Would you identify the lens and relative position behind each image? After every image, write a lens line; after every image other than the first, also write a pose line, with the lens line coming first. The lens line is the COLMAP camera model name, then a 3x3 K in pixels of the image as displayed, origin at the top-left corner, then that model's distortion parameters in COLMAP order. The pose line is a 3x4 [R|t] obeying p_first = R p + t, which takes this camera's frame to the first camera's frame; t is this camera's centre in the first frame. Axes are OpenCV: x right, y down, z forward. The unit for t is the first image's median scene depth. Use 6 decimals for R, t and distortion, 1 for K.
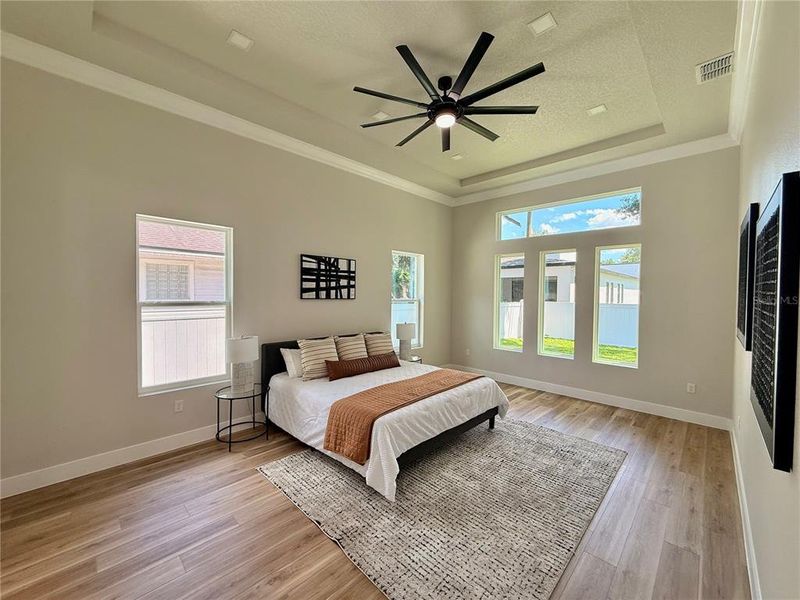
lens RADIAL K [[319.7, 0, 398.2], [0, 319.7, 299.5], [0, 0, 1]] dist [-0.000918, 0.000757]
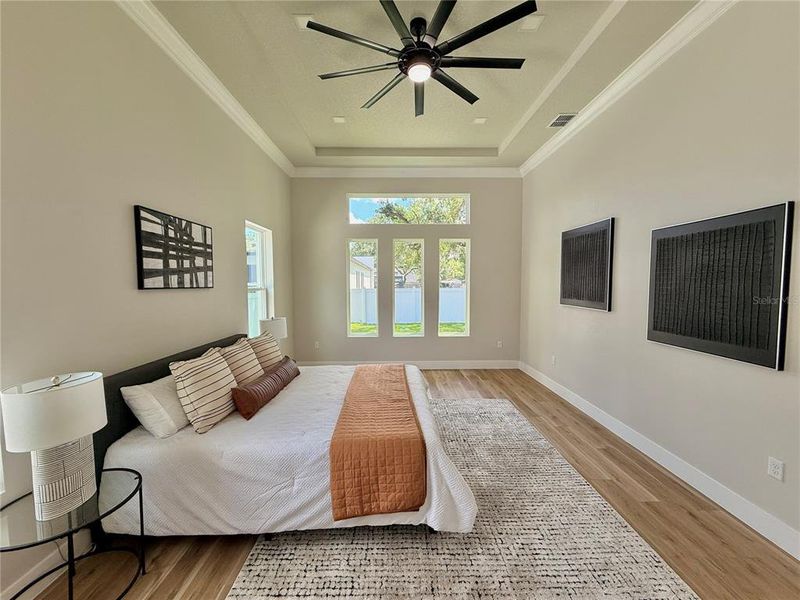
lens RADIAL K [[319.7, 0, 398.2], [0, 319.7, 299.5], [0, 0, 1]] dist [-0.000918, 0.000757]
pose [[0.705033, -0.050402, 0.707382, -0.361515], [0.025058, 0.998619, 0.046179, 0.001294], [-0.708732, -0.014833, 0.705322, 0.297957]]
